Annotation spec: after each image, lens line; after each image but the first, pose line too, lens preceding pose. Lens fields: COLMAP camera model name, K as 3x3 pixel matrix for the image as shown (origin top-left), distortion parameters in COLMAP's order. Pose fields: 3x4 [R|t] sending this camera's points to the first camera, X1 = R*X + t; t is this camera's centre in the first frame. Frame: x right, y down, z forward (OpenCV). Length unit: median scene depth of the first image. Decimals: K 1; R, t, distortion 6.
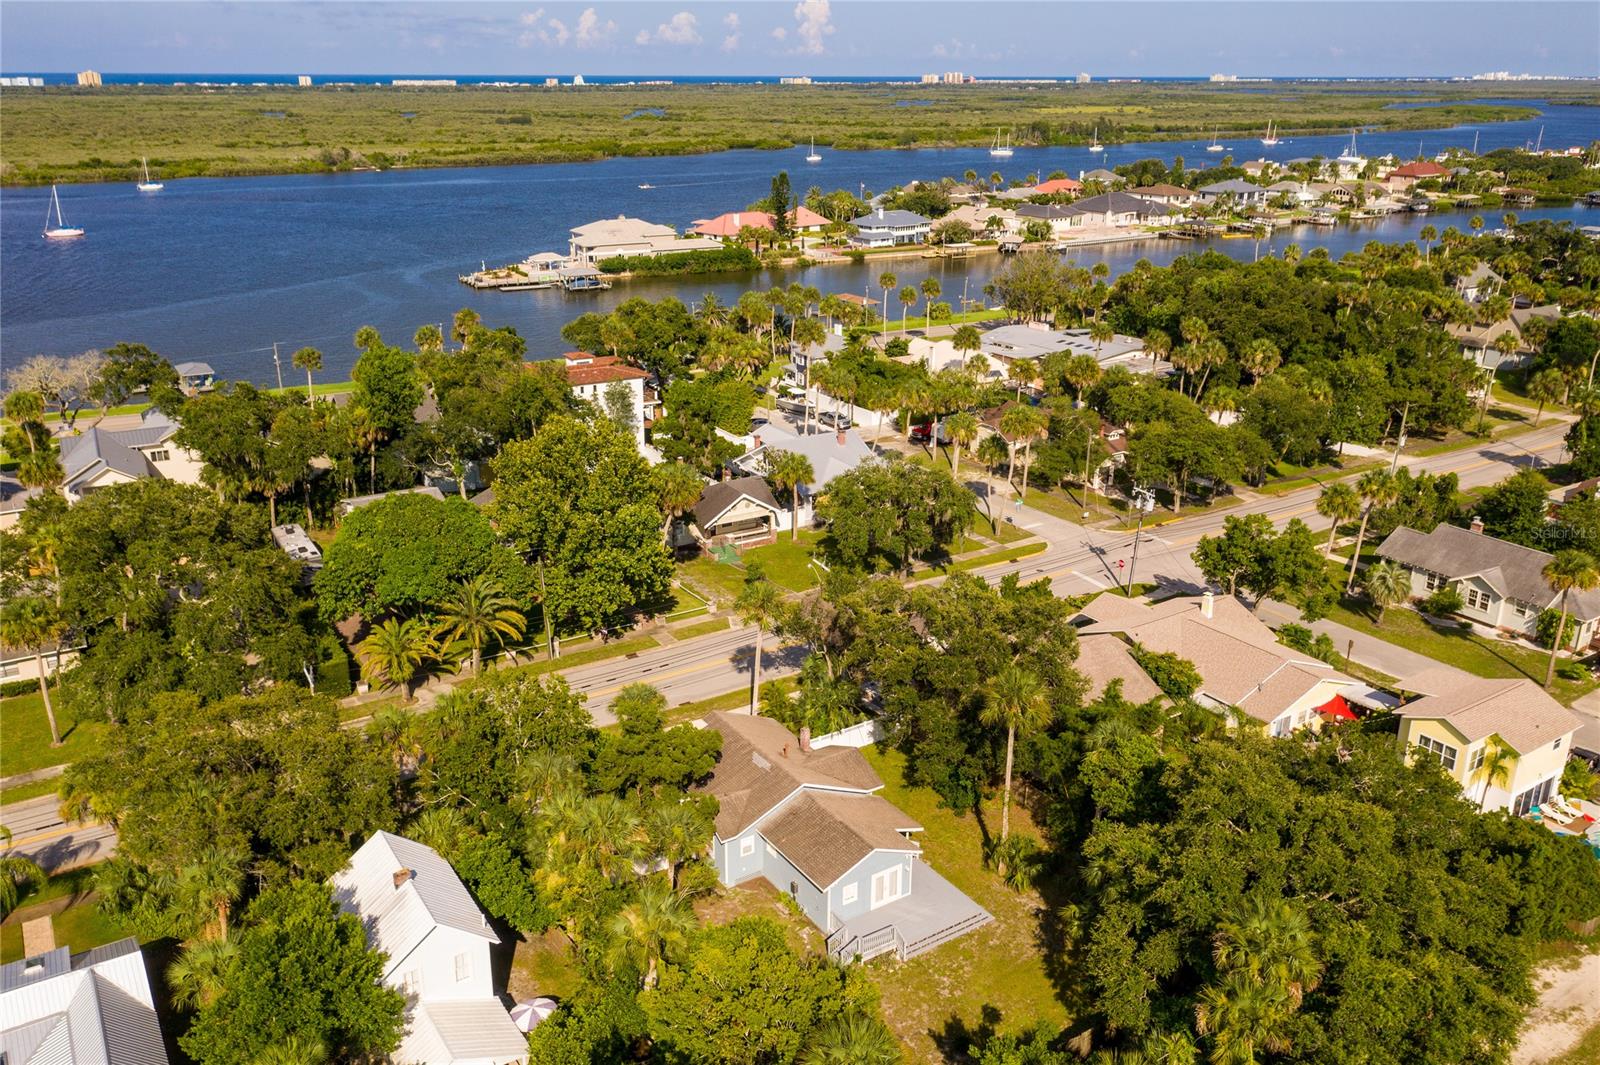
lens RADIAL K [[1264.8, 0, 790.9], [0, 1264.8, 534.8], [0, 0, 1]] dist [0.005233, 0.007475]
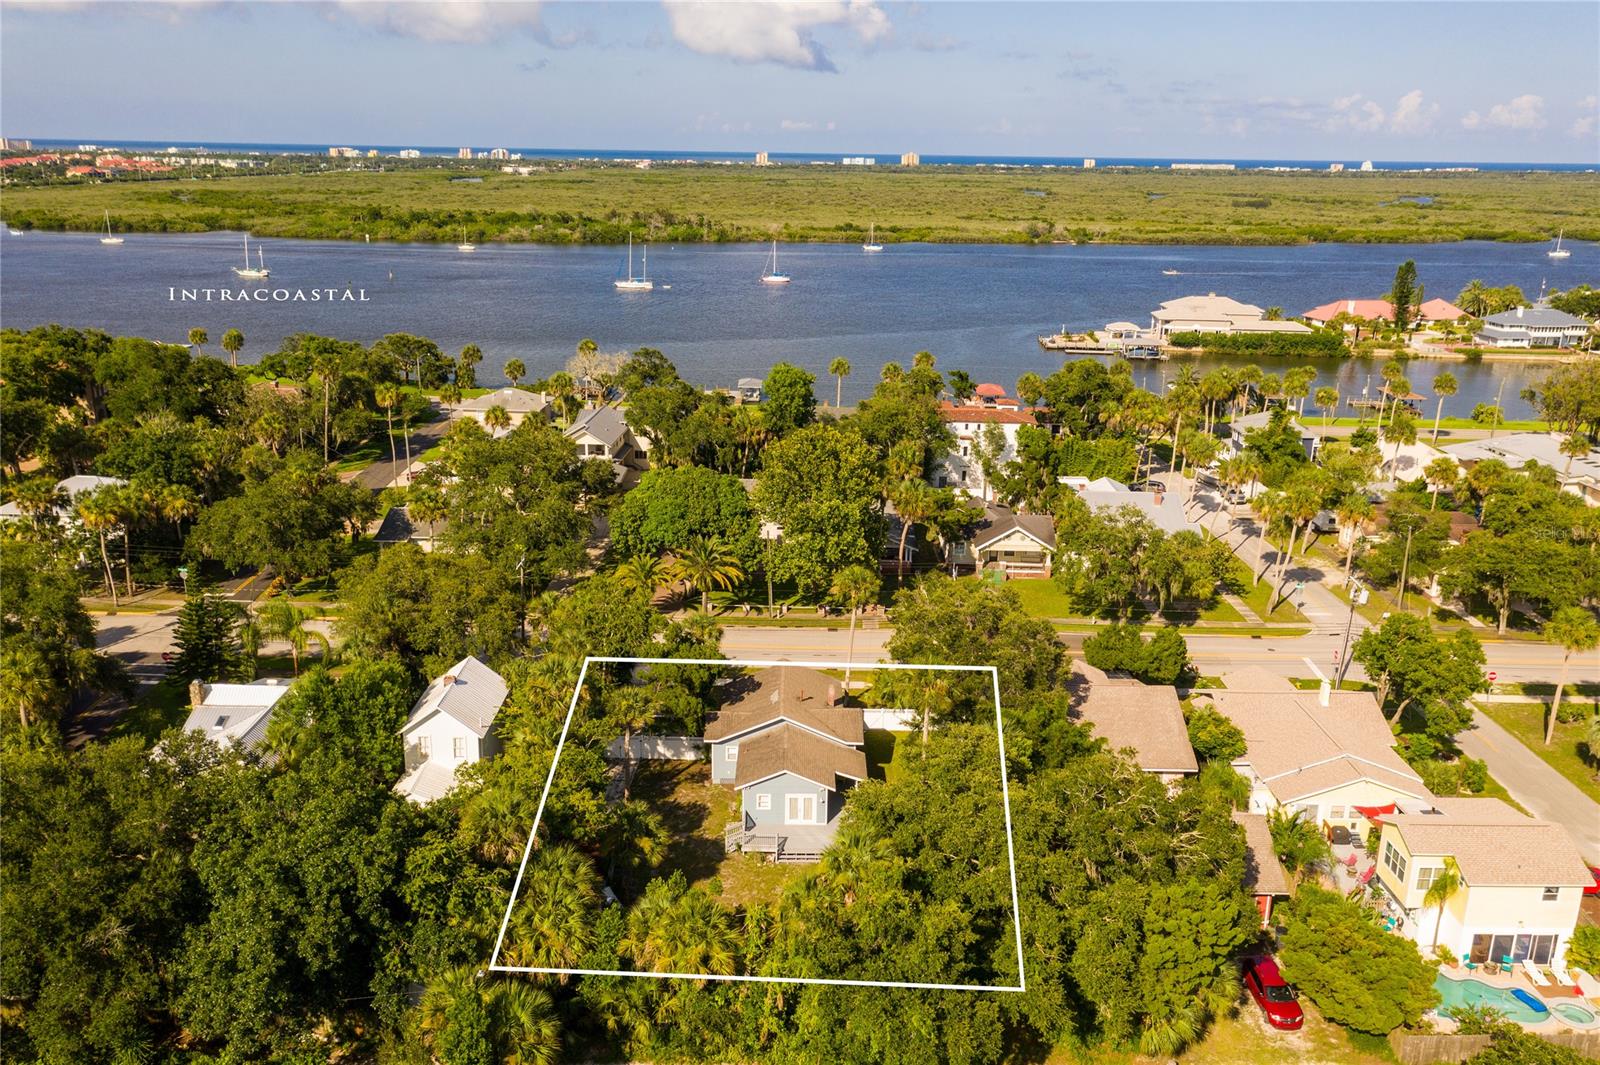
lens RADIAL K [[1264.8, 0, 799.8], [0, 1264.8, 532.0], [0, 0, 1]] dist [0.005233, 0.007475]
pose [[0.840020, 0.164641, -0.516971, 0.272619], [-0.196267, 0.980528, -0.006641, 0.012095], [0.505811, 0.107043, 0.855977, -0.023122]]
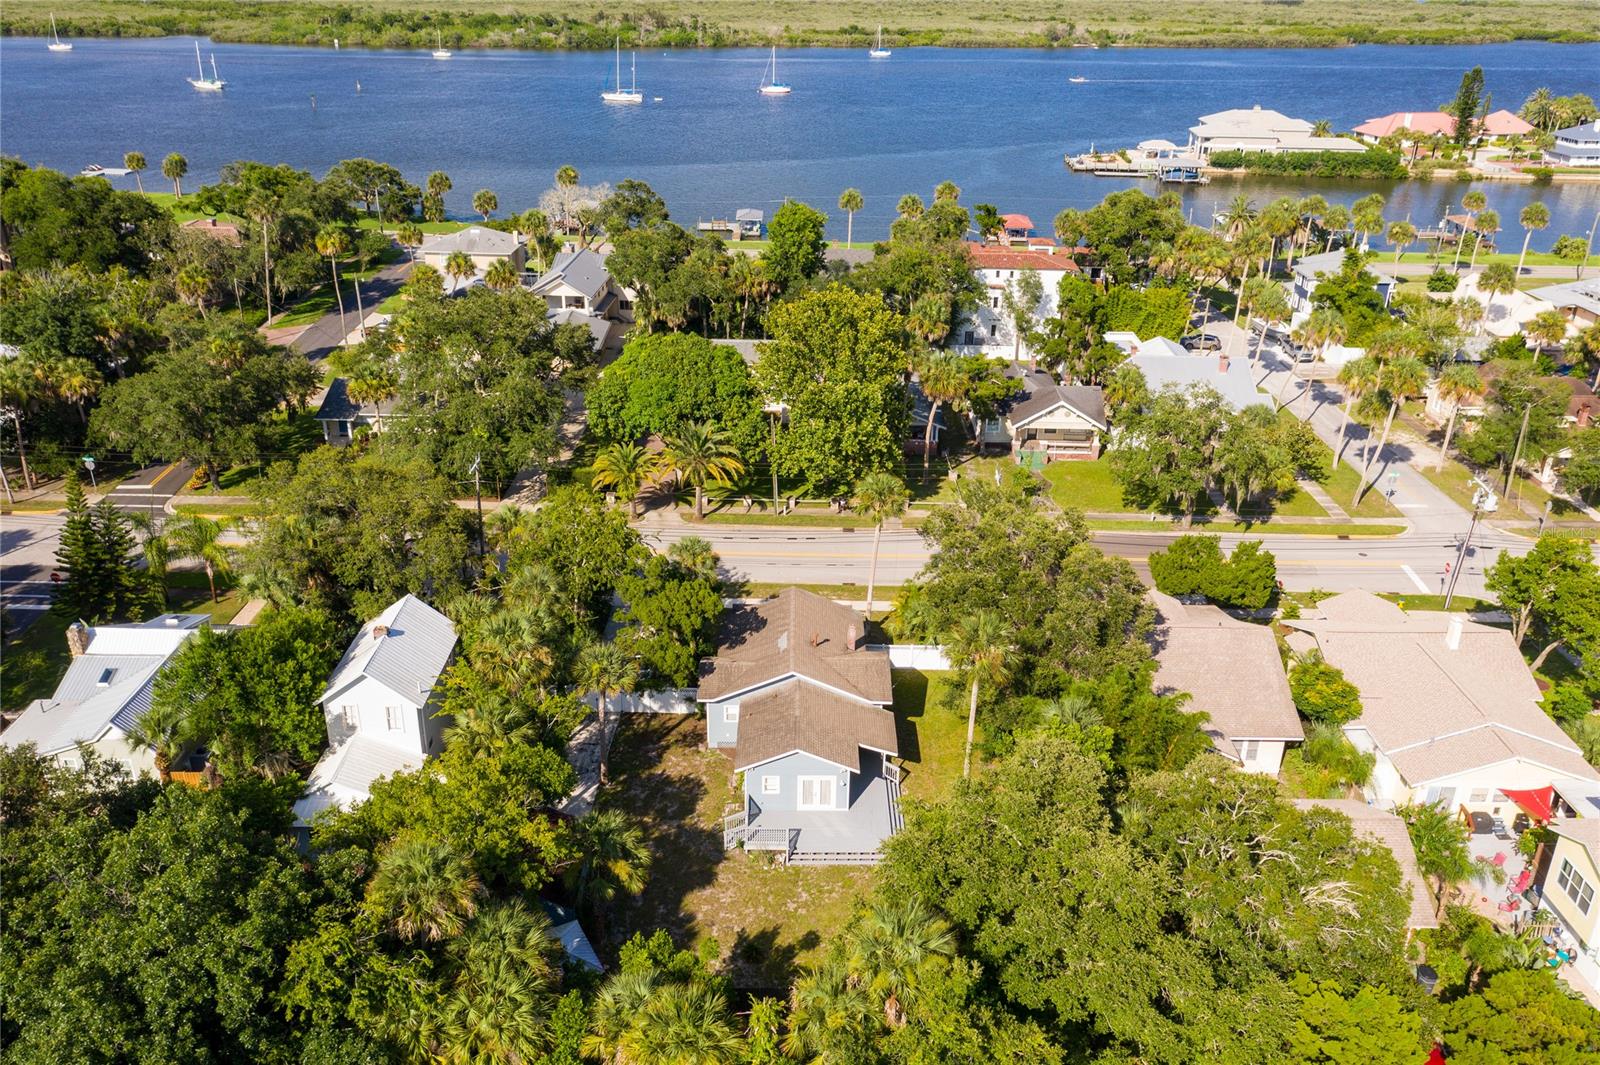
lens RADIAL K [[1264.8, 0, 800.8], [0, 1264.8, 530.1], [0, 0, 1]] dist [0.005233, 0.007475]
pose [[0.840504, 0.232841, -0.489222, 0.206973], [-0.192946, 0.972384, 0.131308, -0.018418], [0.506285, -0.015971, 0.862218, 0.065674]]
